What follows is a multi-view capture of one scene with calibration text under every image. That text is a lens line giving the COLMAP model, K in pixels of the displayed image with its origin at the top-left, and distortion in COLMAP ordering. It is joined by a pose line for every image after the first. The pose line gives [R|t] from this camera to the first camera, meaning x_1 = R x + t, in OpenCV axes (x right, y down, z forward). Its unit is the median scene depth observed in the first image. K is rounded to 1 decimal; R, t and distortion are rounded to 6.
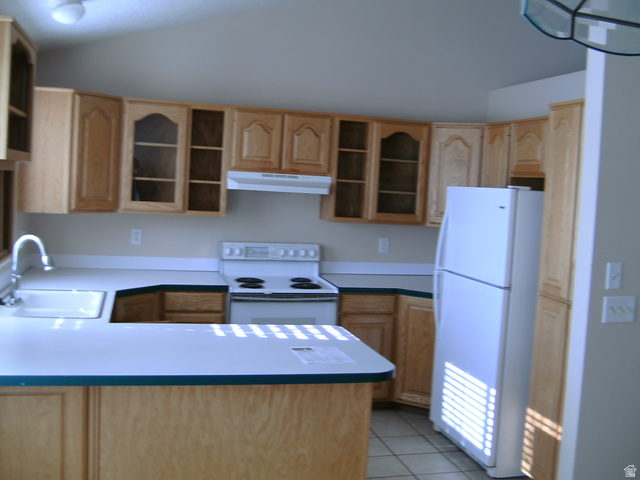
lens RADIAL K [[705.7, 0, 320.0], [0, 705.7, 240.0], [0, 0, 1]] dist [-0.138544, 0.003857]
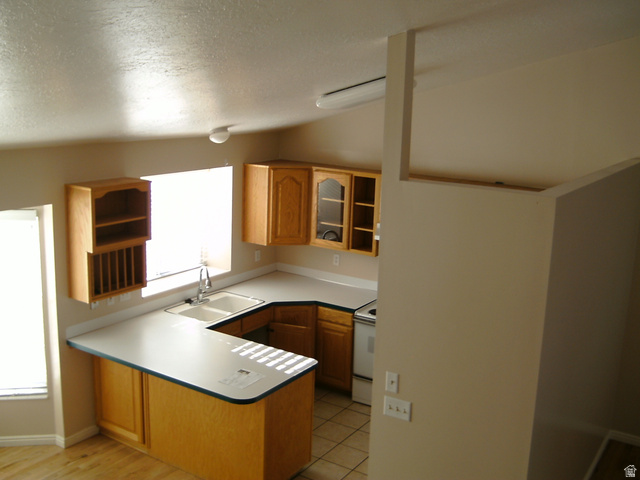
lens RADIAL K [[705.7, 0, 320.0], [0, 705.7, 240.0], [0, 0, 1]] dist [-0.138544, 0.003857]
pose [[0.673360, 0.126287, -0.728449, 0.856597], [-0.056320, 0.991202, 0.119779, -0.244651], [0.737167, -0.039628, 0.674548, 0.023347]]
